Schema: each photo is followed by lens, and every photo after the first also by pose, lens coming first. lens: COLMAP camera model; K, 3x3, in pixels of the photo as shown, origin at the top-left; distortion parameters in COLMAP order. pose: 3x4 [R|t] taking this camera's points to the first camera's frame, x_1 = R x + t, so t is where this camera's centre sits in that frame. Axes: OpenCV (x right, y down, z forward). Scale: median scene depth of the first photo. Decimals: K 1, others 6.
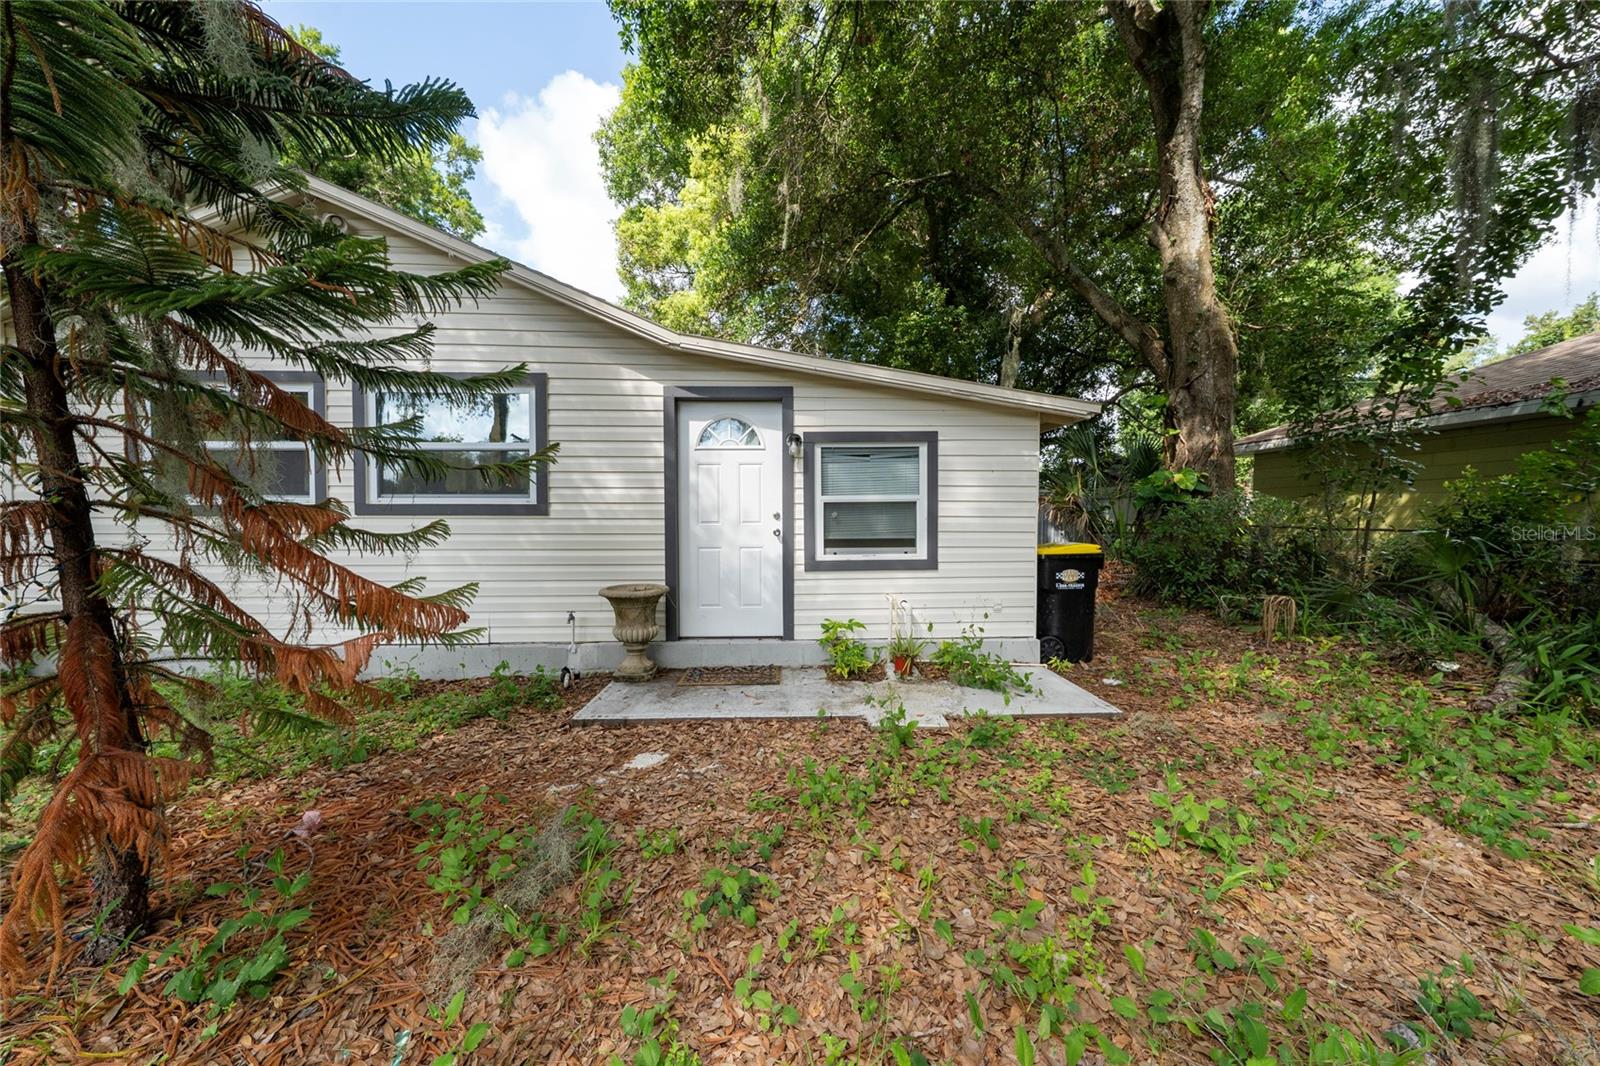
lens RADIAL K [[546.6, 0, 799.1], [0, 546.6, 533.3], [0, 0, 1]] dist [0.009197, 0.000002]
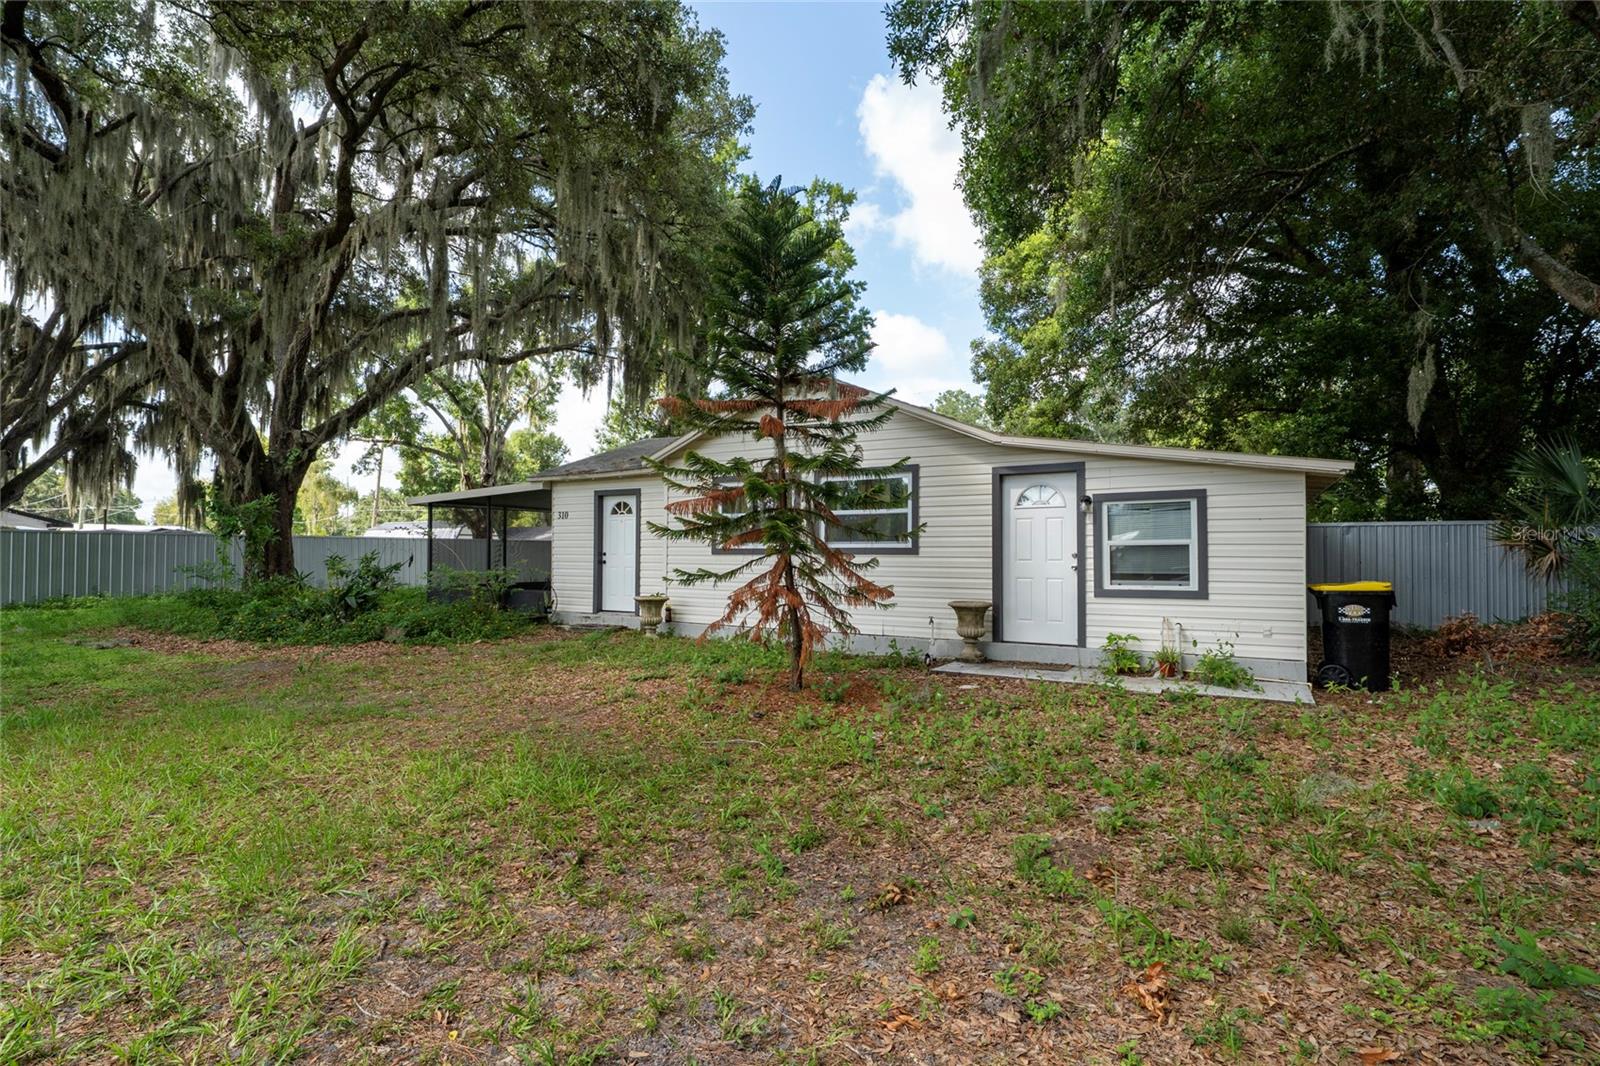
lens RADIAL K [[734.7, 0, 805.3], [0, 734.7, 545.3], [0, 0, 1]] dist [0.001369, -0.000022]
pose [[0.843140, -0.003965, -0.537680, 0.381097], [-0.018206, 0.999189, -0.035918, 0.020301], [0.537386, 0.040073, 0.842384, -0.903269]]
